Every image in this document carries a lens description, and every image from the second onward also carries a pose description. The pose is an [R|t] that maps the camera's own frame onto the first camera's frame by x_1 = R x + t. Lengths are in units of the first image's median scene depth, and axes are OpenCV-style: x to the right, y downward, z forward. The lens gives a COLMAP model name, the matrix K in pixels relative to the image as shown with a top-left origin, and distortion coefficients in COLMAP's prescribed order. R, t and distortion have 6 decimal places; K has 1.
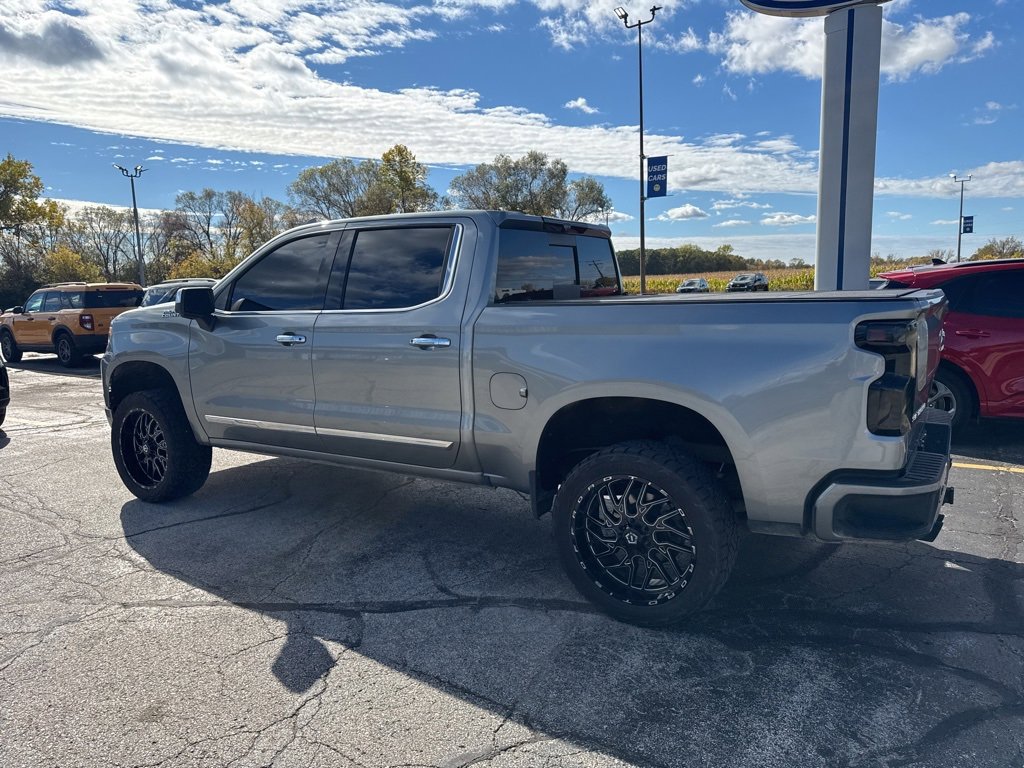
lens RADIAL K [[721.0, 0, 510.1], [0, 721.0, 382.1], [0, 0, 1]] dist [0.045807, -0.055623]
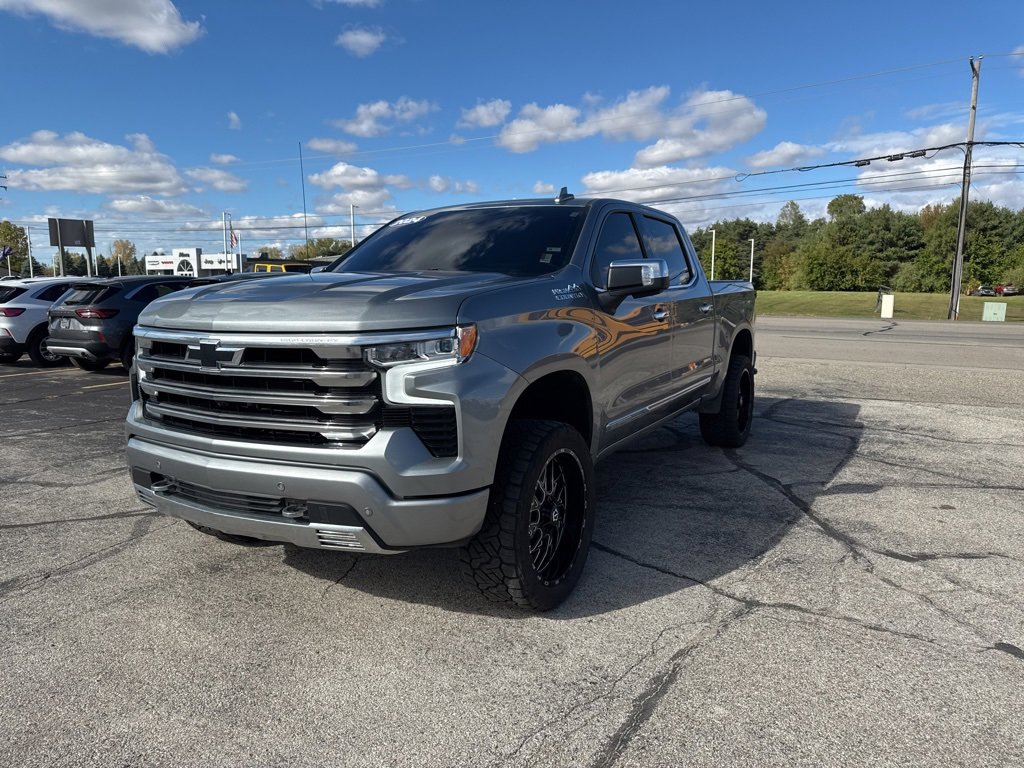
lens RADIAL K [[721.0, 0, 517.9], [0, 721.0, 379.0], [0, 0, 1]] dist [0.045807, -0.055623]
pose [[-0.051552, -0.106785, 0.992945, -1.322179], [0.138136, 0.983947, 0.112989, -0.114496], [-0.989071, 0.142986, -0.035974, 1.258964]]
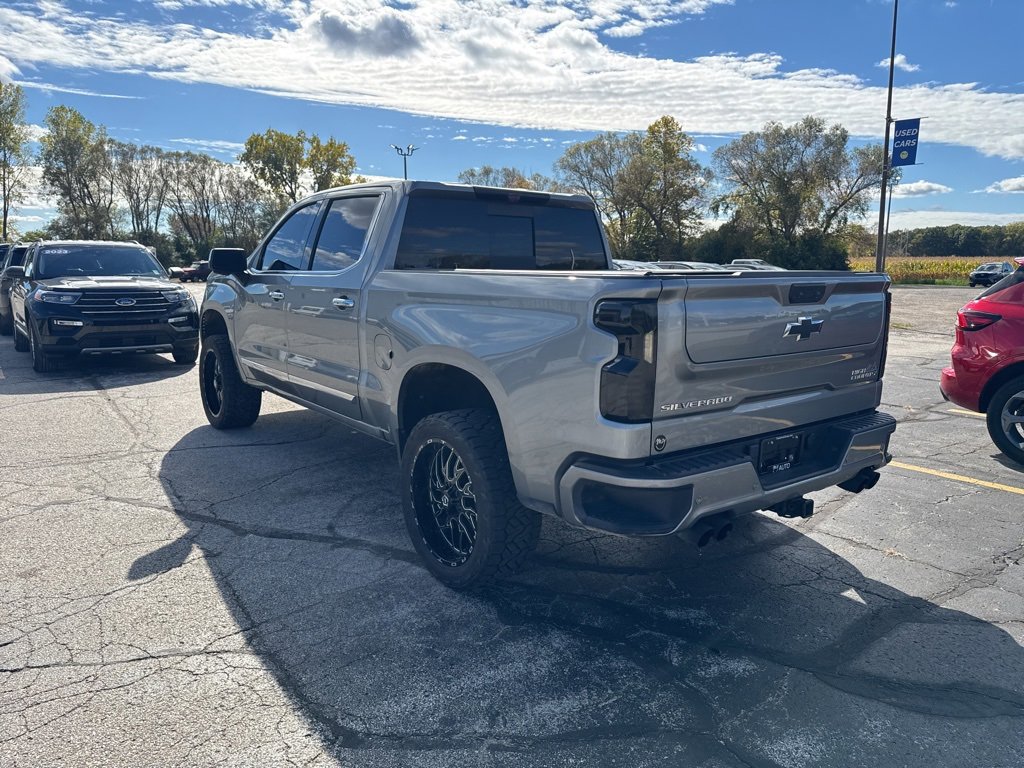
lens RADIAL K [[721.0, 0, 514.5], [0, 721.0, 383.7], [0, 0, 1]] dist [0.045807, -0.055623]
pose [[0.935130, 0.089639, -0.342778, 0.452999], [-0.077164, 0.995769, 0.049891, -0.007117], [0.345800, -0.020204, 0.938091, 0.054771]]
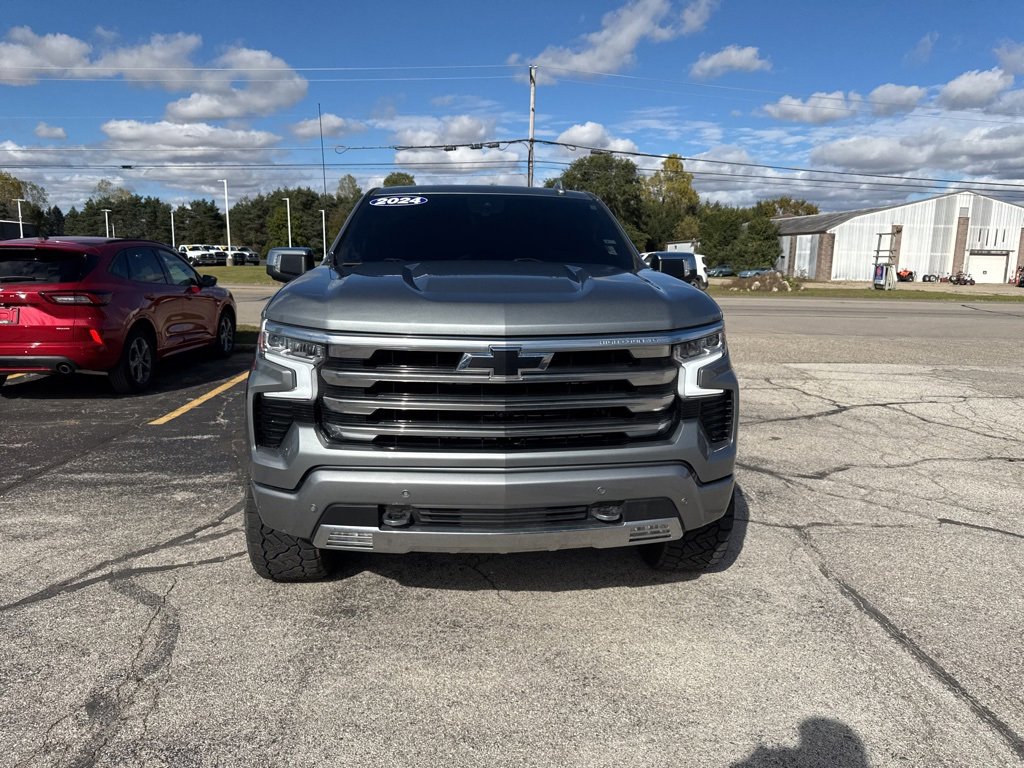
lens RADIAL K [[721.0, 0, 515.1], [0, 721.0, 380.2], [0, 0, 1]] dist [0.045807, -0.055623]
pose [[-0.594352, -0.121321, 0.795001, -1.132716], [0.107864, 0.967597, 0.228300, -0.217782], [-0.796938, 0.221443, -0.562008, 1.825014]]
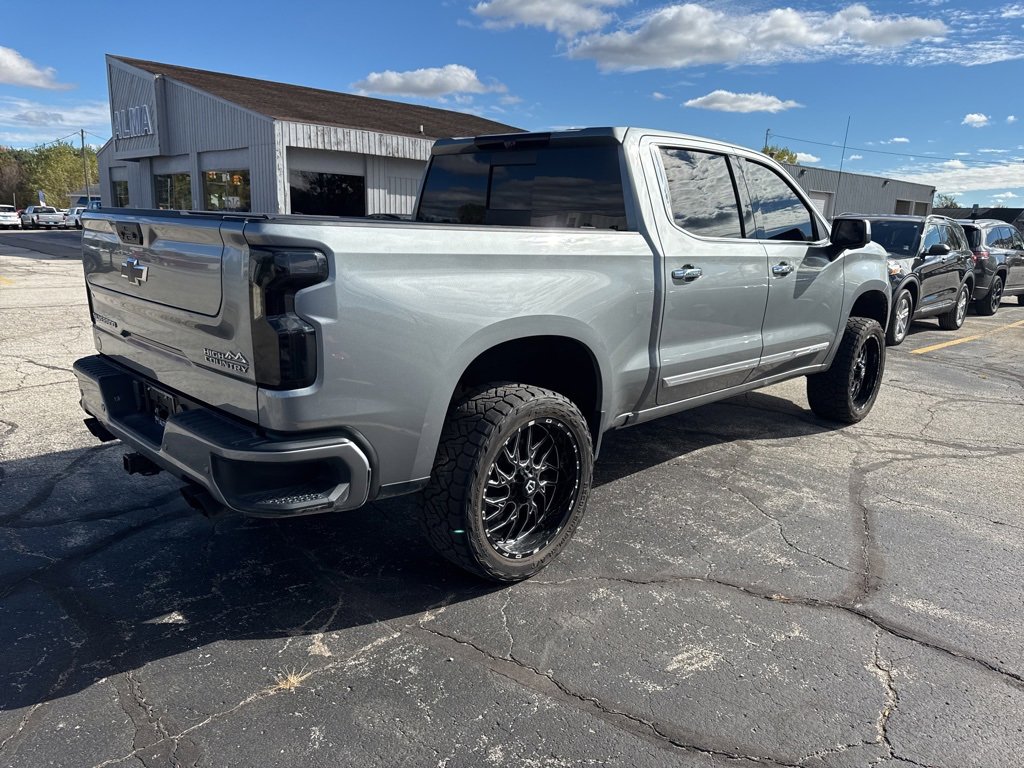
lens RADIAL K [[721.0, 0, 510.7], [0, 721.0, 391.5], [0, 0, 1]] dist [0.045807, -0.055623]
pose [[-0.220515, 0.241213, -0.945087, 1.019417], [-0.160196, 0.946824, 0.279035, -0.177089], [0.962138, 0.212931, -0.170148, 1.236874]]
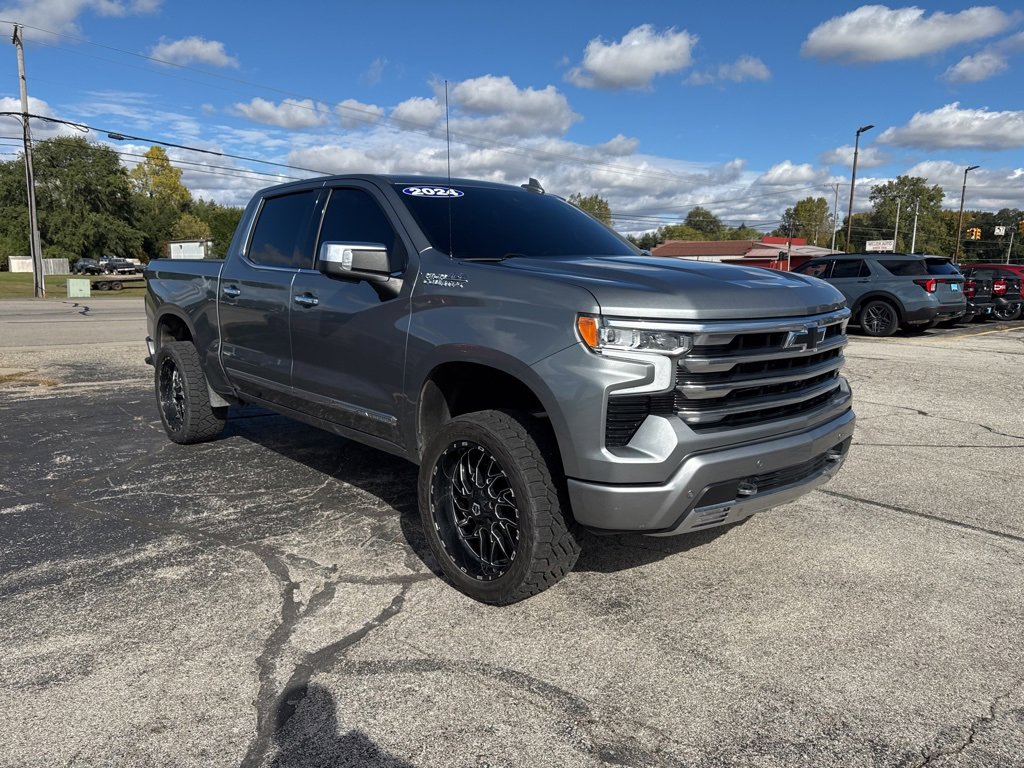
lens RADIAL K [[721.0, 0, 514.8], [0, 721.0, 388.0], [0, 0, 1]] dist [0.045807, -0.055623]
pose [[-0.964071, -0.032166, 0.263690, -0.578580], [0.047128, 0.956187, 0.288940, -0.267836], [-0.261431, 0.290985, -0.920316, 2.226766]]
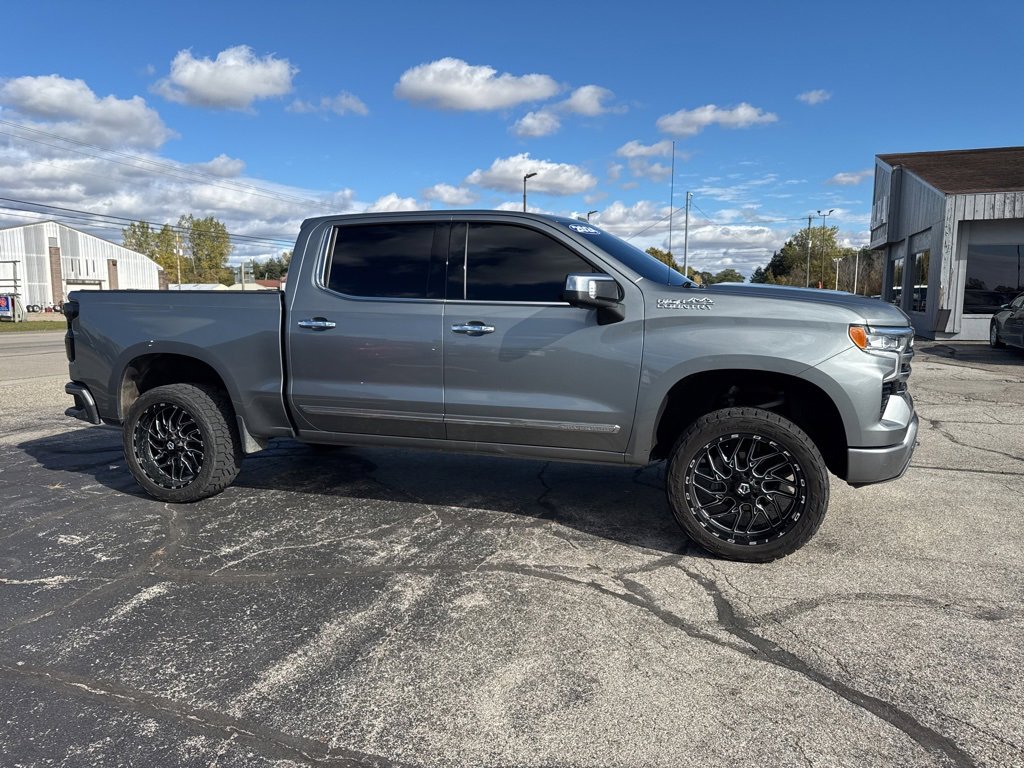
lens RADIAL K [[721.0, 0, 513.0], [0, 721.0, 387.3], [0, 0, 1]] dist [0.045807, -0.055623]
pose [[-0.971242, 0.054195, -0.231845, 0.116126], [-0.009158, 0.964527, 0.263827, -0.297395], [0.237919, 0.258363, -0.936292, 2.343565]]
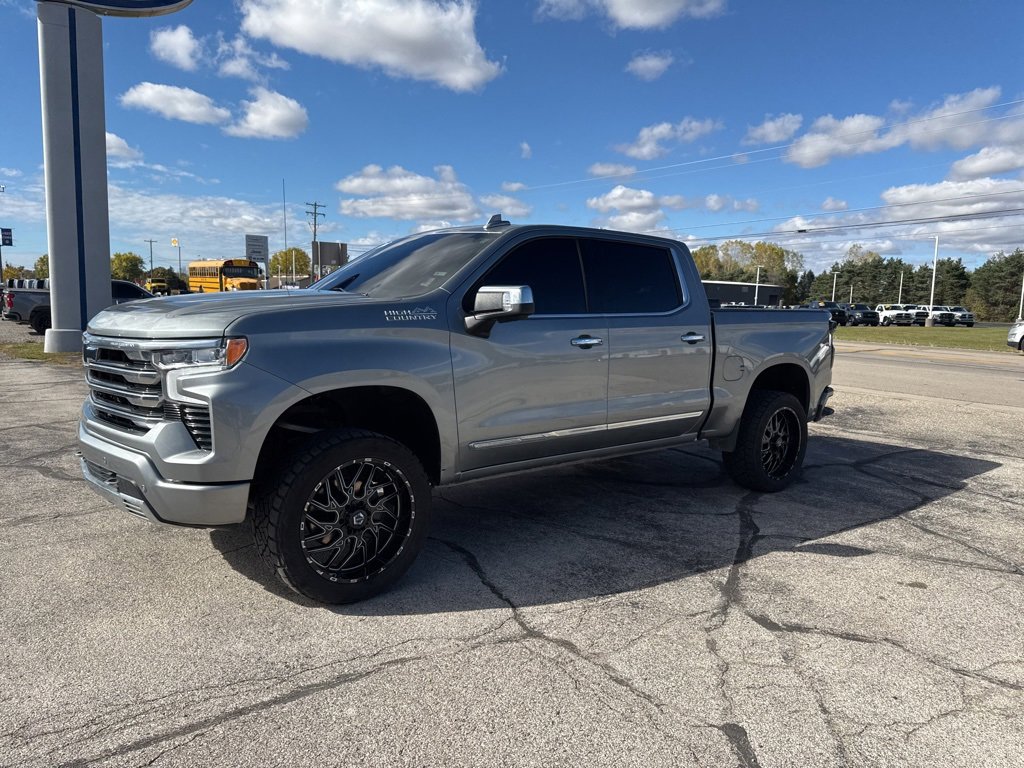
lens RADIAL K [[721.0, 0, 519.4], [0, 721.0, 386.2], [0, 0, 1]] dist [0.045807, -0.055623]
pose [[0.303801, -0.079635, 0.949401, -1.300577], [0.094319, 0.994119, 0.053205, -0.060423], [-0.948055, 0.073383, 0.309526, 0.788981]]
